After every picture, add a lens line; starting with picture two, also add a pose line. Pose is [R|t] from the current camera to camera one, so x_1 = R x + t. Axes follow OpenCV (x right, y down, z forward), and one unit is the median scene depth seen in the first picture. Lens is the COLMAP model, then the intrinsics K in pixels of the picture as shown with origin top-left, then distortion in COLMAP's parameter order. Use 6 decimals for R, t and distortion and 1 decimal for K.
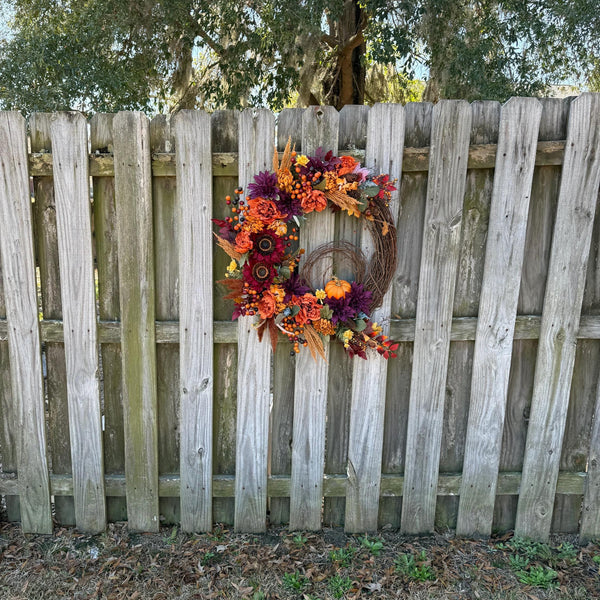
lens RADIAL K [[568.9, 0, 297.0], [0, 568.9, 294.3], [0, 0, 1]] dist [0.073895, -0.169163]
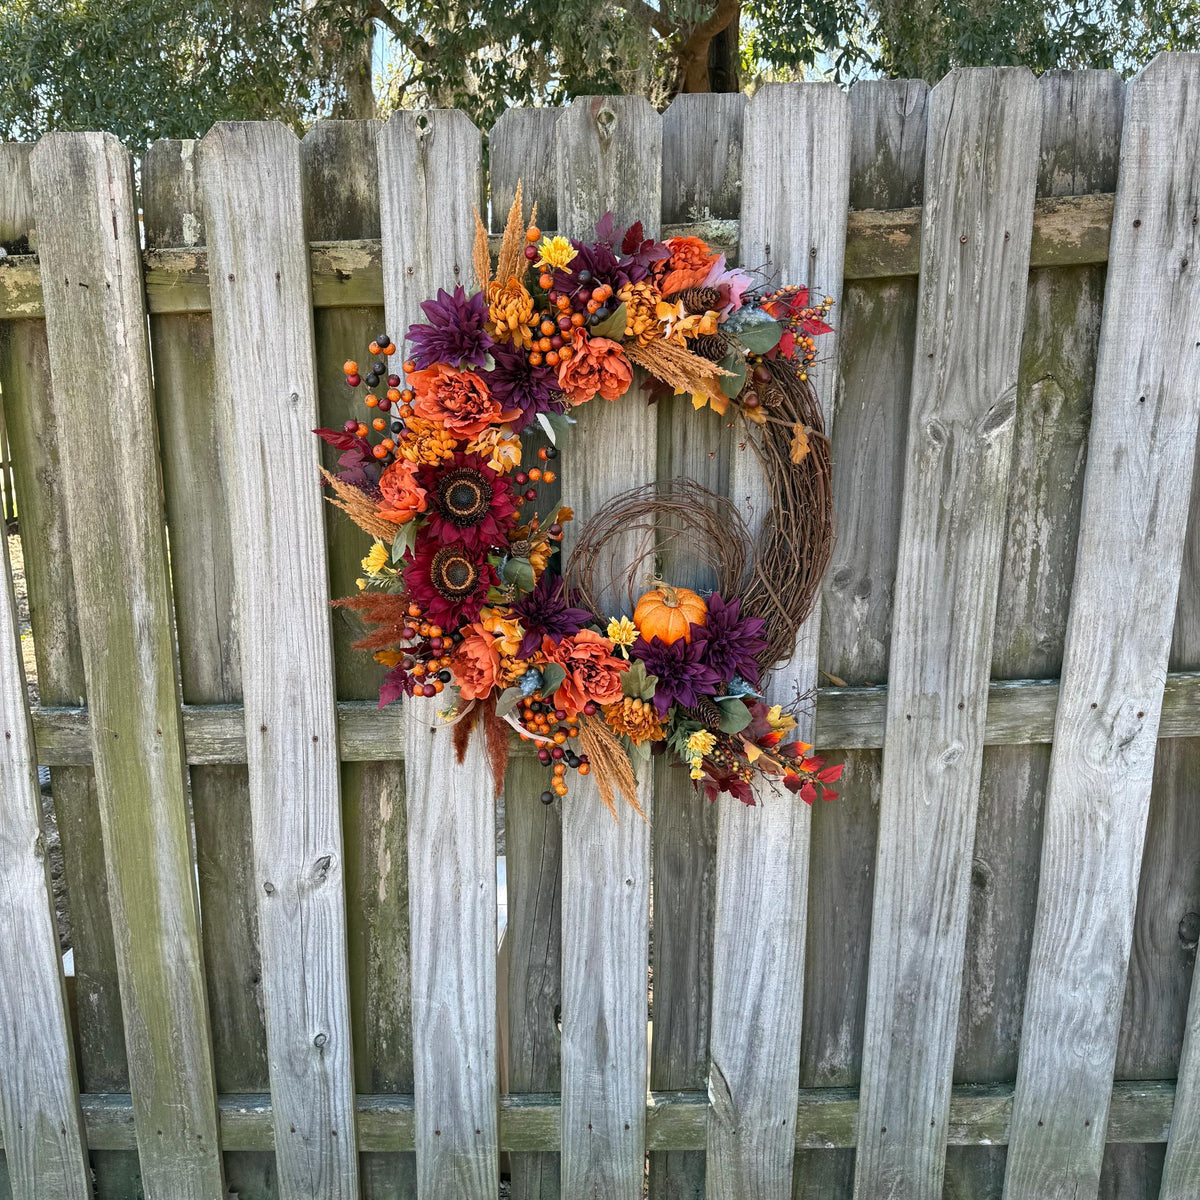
lens RADIAL K [[1137.7, 0, 594.1], [0, 1137.7, 588.7], [0, 0, 1]] dist [0.073895, -0.169163]
pose [[0.999615, -0.024018, -0.013893, 0.033816], [0.024378, 0.999356, 0.026341, -0.045387], [0.013251, -0.026670, 0.999556, 0.278888]]
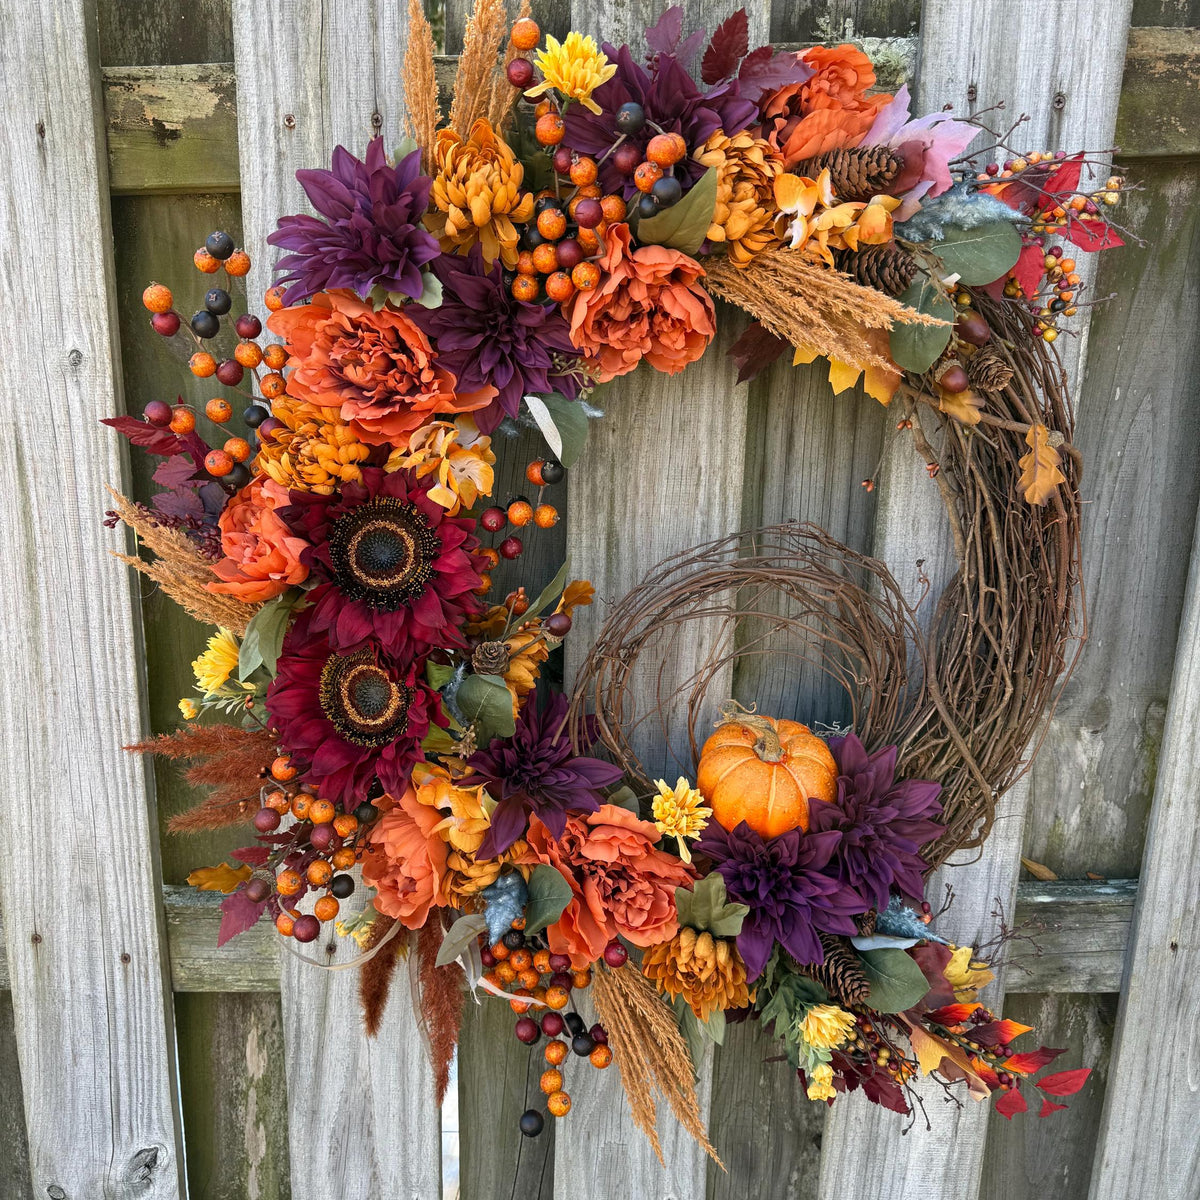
lens RADIAL K [[1128.7, 0, 600.4], [0, 1128.7, 558.2], [0, 0, 1]] dist [0.083623, -0.215118]
pose [[0.999916, -0.007751, 0.010428, 0.011731], [0.007587, 0.999848, 0.015690, -0.088241], [-0.010548, -0.015610, 0.999823, 0.612479]]
